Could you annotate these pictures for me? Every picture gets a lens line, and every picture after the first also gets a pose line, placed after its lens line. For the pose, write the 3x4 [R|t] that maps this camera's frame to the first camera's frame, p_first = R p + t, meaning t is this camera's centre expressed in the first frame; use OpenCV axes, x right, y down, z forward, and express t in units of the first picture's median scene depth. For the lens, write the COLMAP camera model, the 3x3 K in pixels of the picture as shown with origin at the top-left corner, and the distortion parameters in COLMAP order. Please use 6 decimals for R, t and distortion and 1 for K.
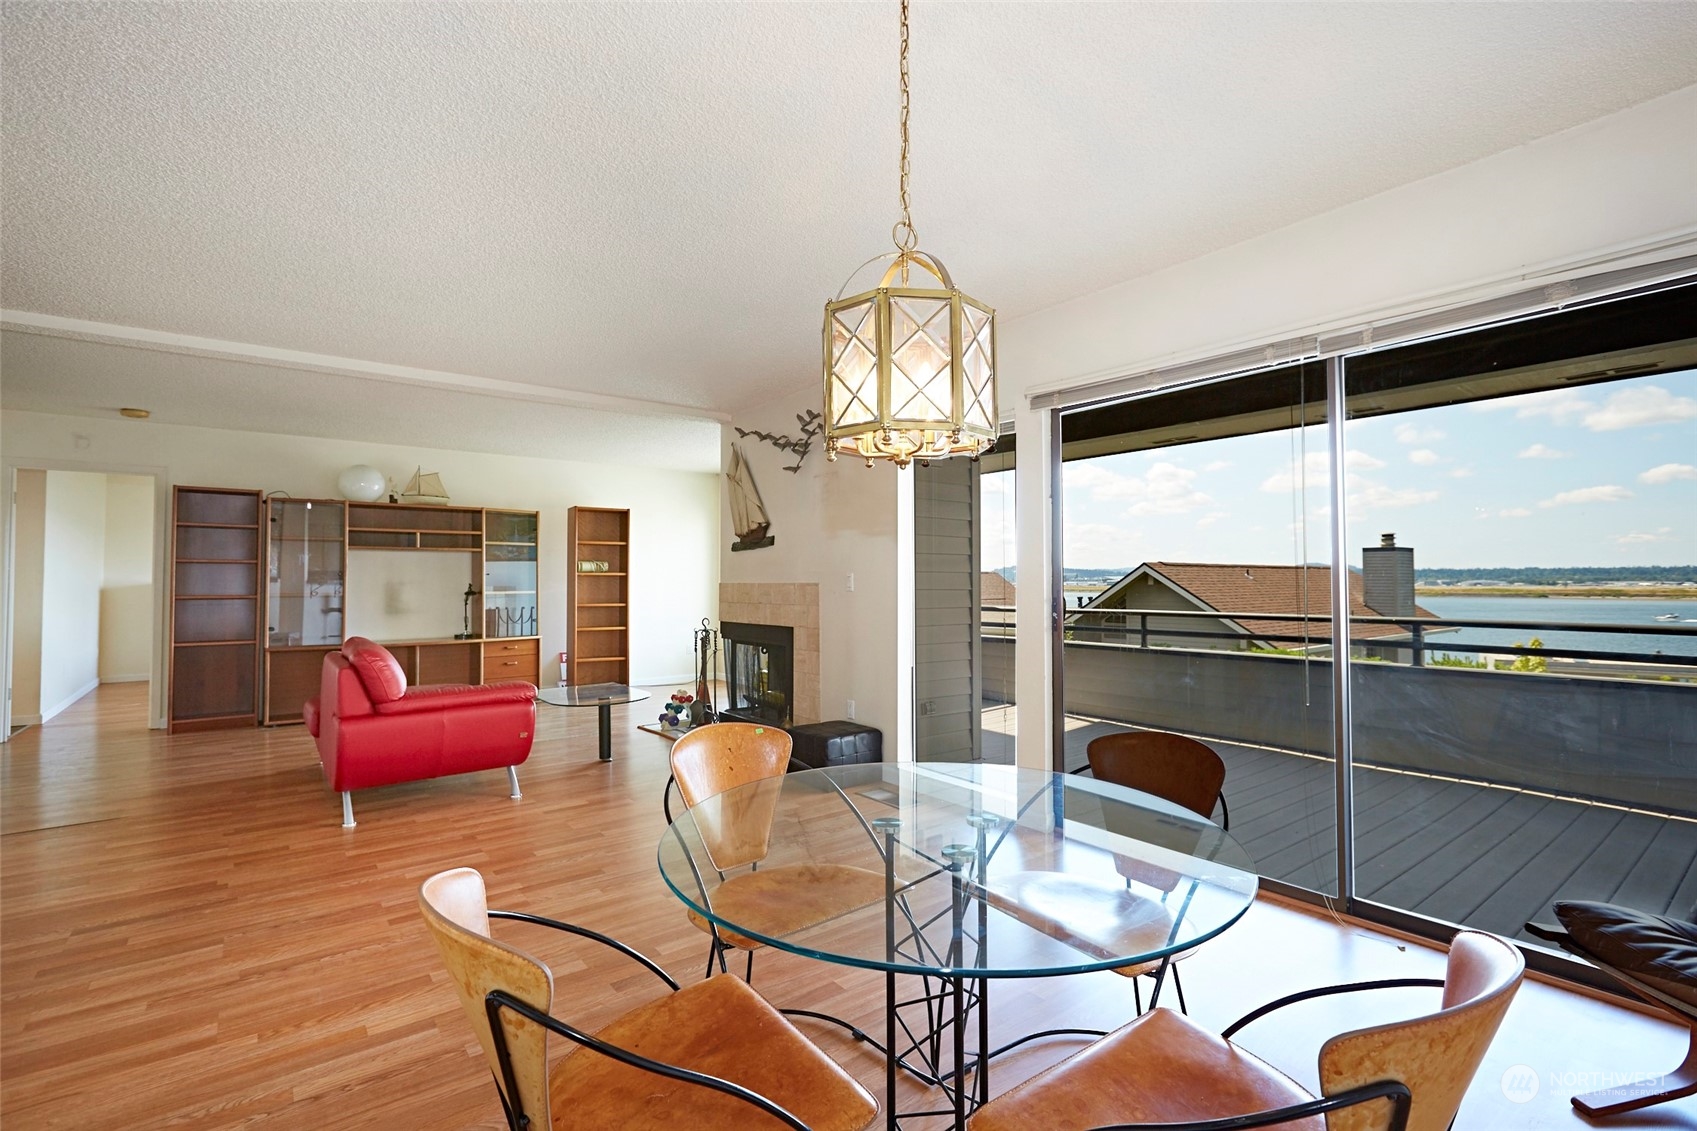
lens RADIAL K [[774.5, 0, 848.5], [0, 774.5, 561.9], [0, 0, 1]] dist [-0.001560, -0.000767]
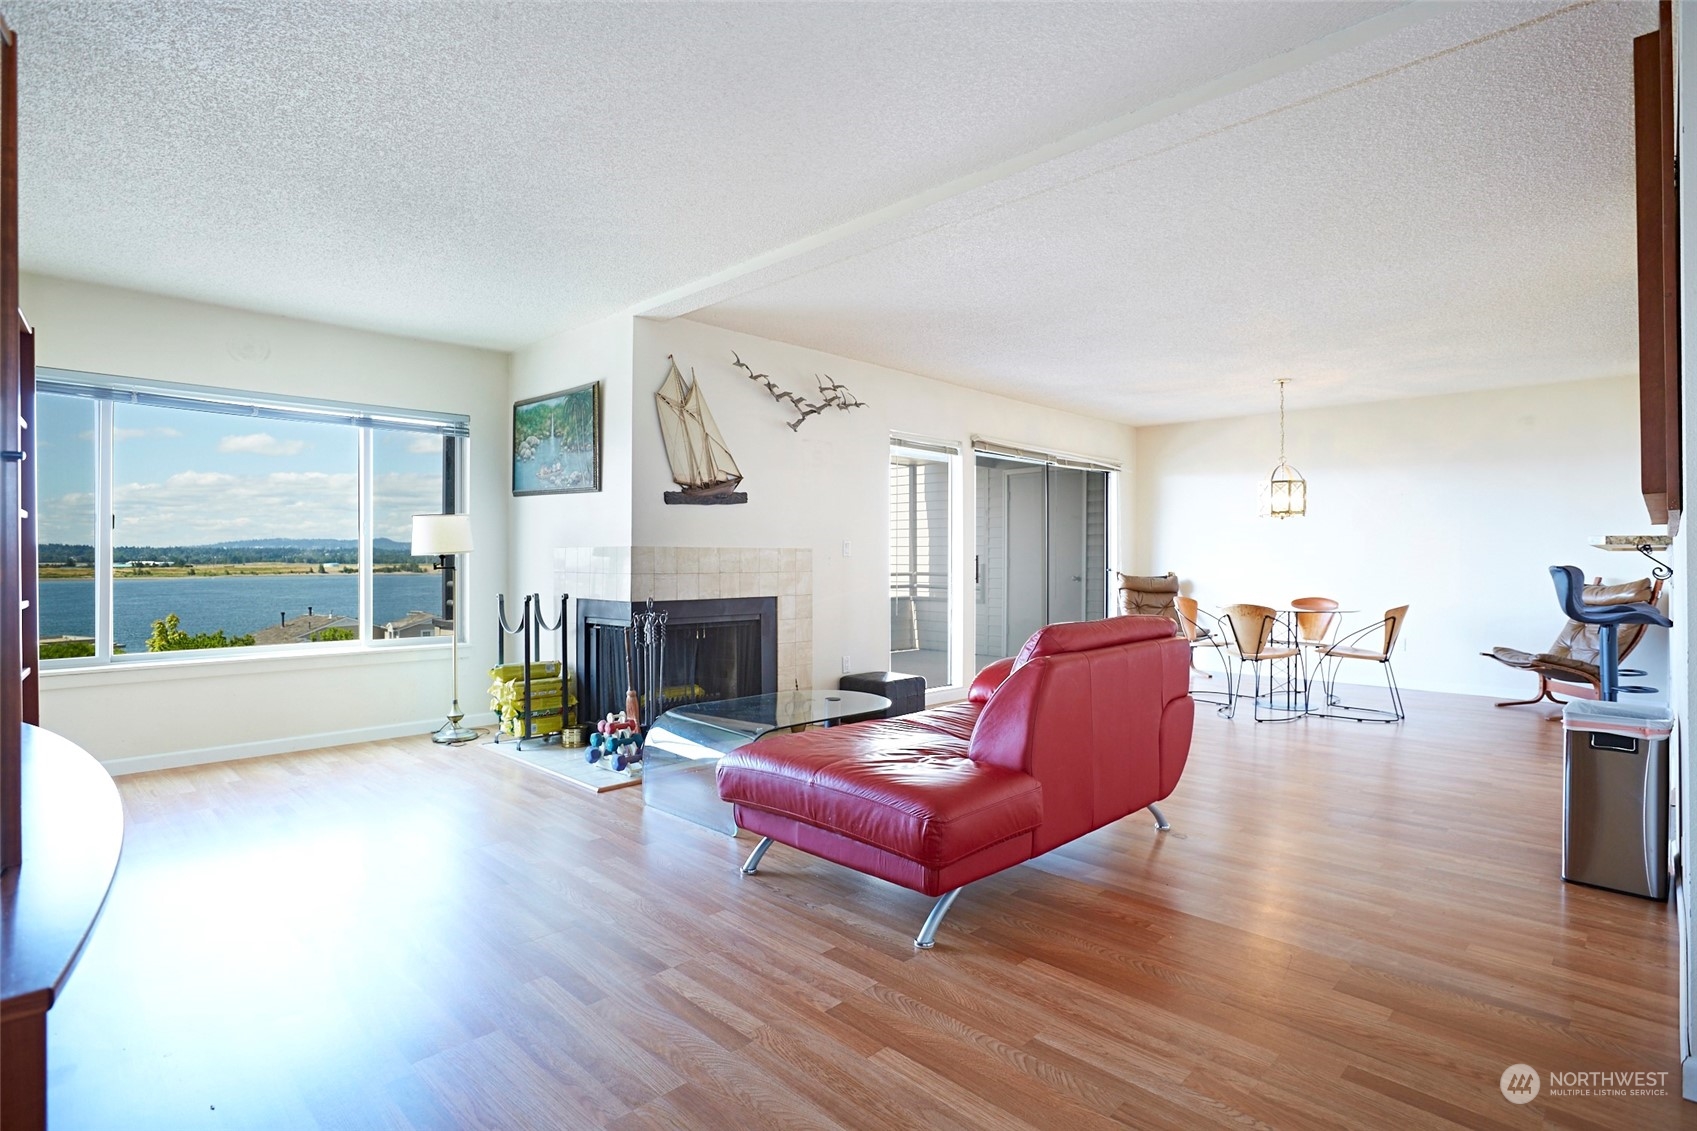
lens RADIAL K [[854.0, 0, 854.1], [0, 854.0, 559.2], [0, 0, 1]] dist [-0.048741, 0.027486]
pose [[-0.136418, 0.001217, 0.990651, -1.021338], [-0.025339, 0.999668, -0.004717, 0.040498], [-0.990327, -0.025746, -0.136342, 0.985605]]
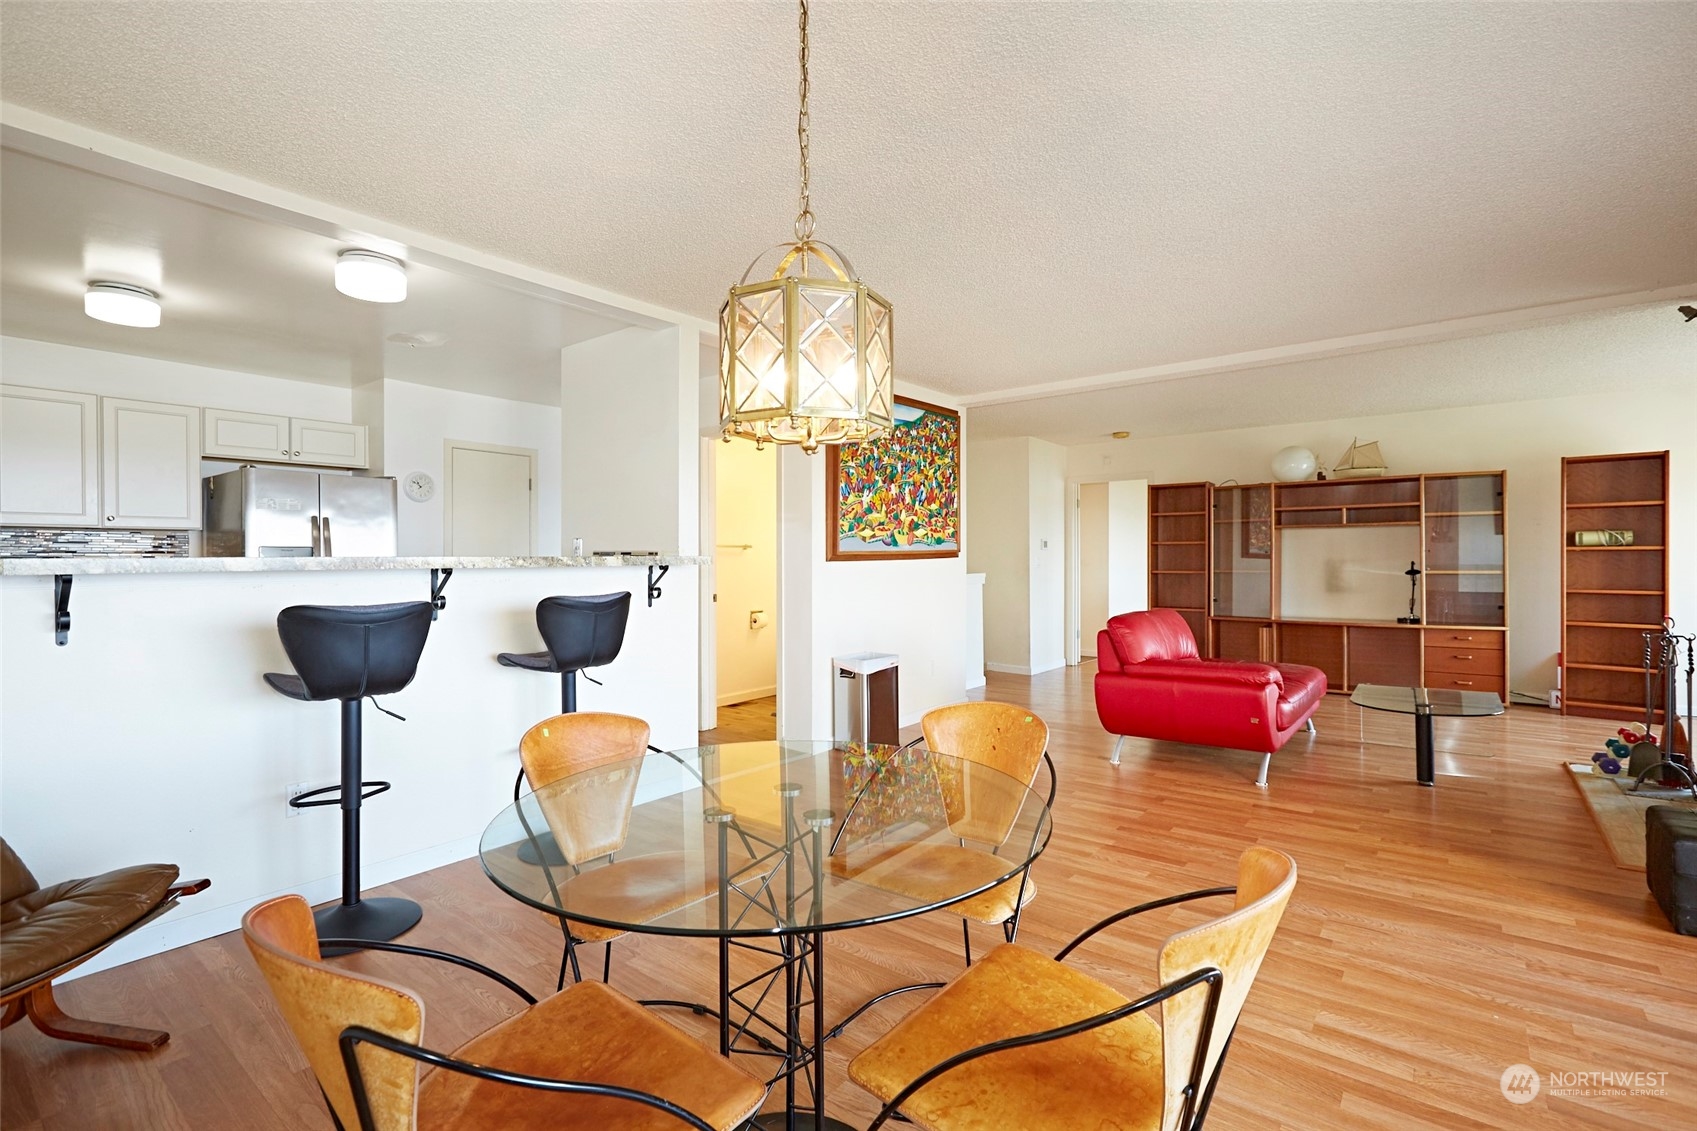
lens RADIAL K [[777.5, 0, 849.4], [0, 777.5, 561.9], [0, 0, 1]] dist [-0.000058, -0.000561]
pose [[0.241408, 0.002125, -0.970421, 0.287992], [0.027692, 0.999575, 0.009078, 0.003940], [0.970028, -0.029064, 0.241247, 0.213042]]
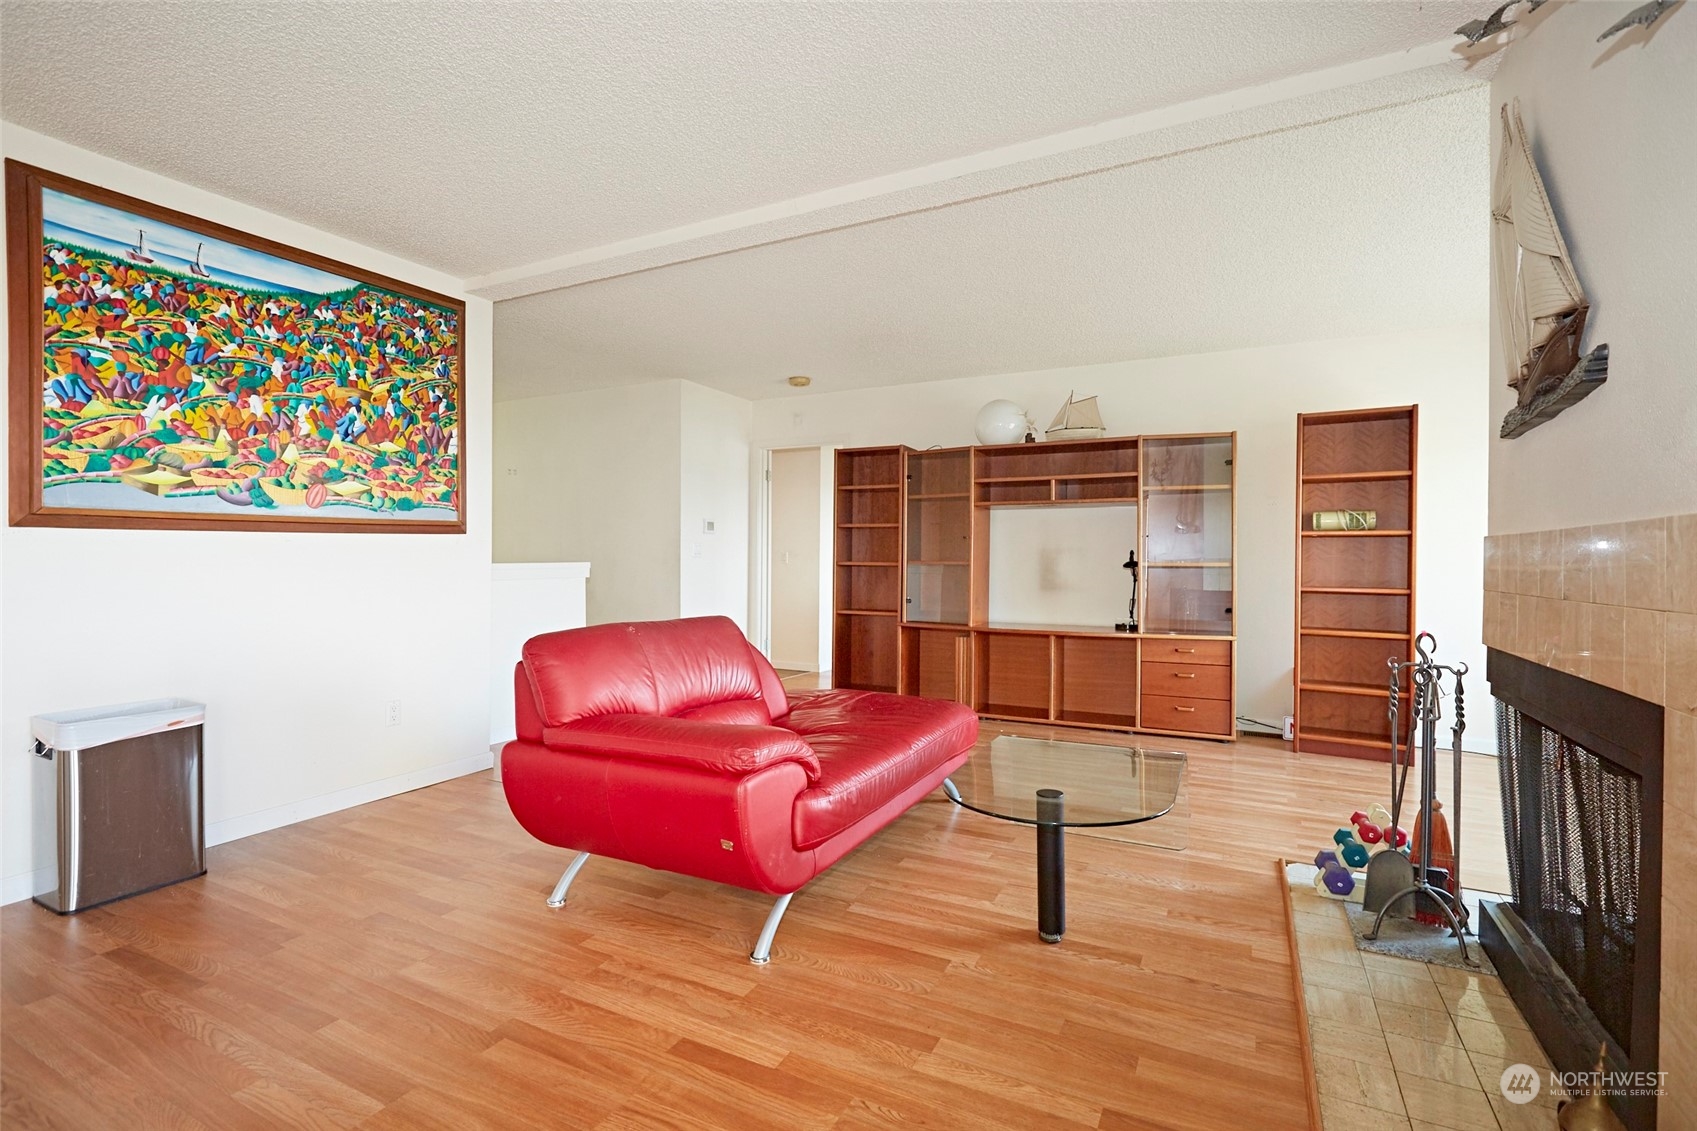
lens RADIAL K [[774.5, 0, 848.5], [0, 774.5, 561.9], [0, 0, 1]] dist [-0.001560, -0.000767]
pose [[0.420947, 0.006814, -0.907060, 0.032330], [0.016281, 0.999754, 0.015066, 0.031890], [0.906939, -0.021109, 0.420733, 0.643098]]
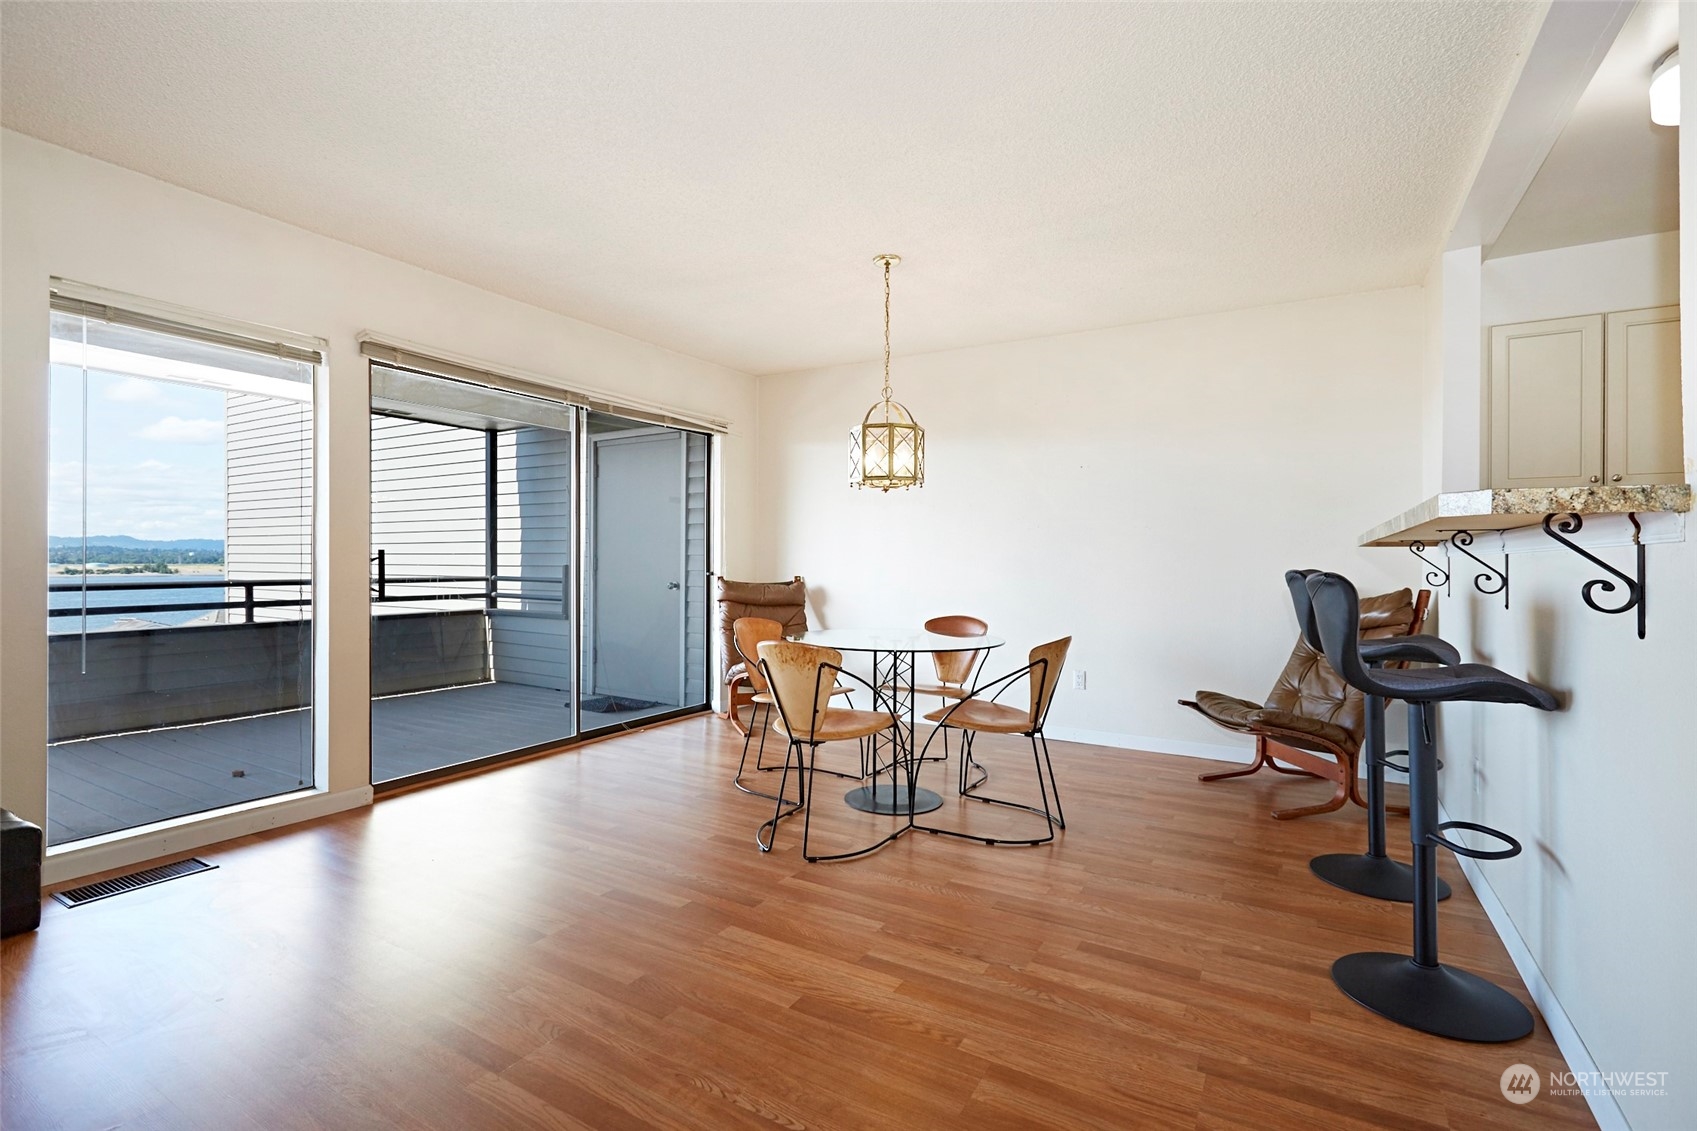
lens RADIAL K [[777.5, 0, 849.4], [0, 777.5, 561.9], [0, 0, 1]] dist [-0.000058, -0.000561]
pose [[-0.369319, -0.001110, 0.929302, -0.549965], [-0.025780, 0.999627, -0.009052, 0.030108], [-0.928945, -0.027300, -0.369210, 0.522173]]
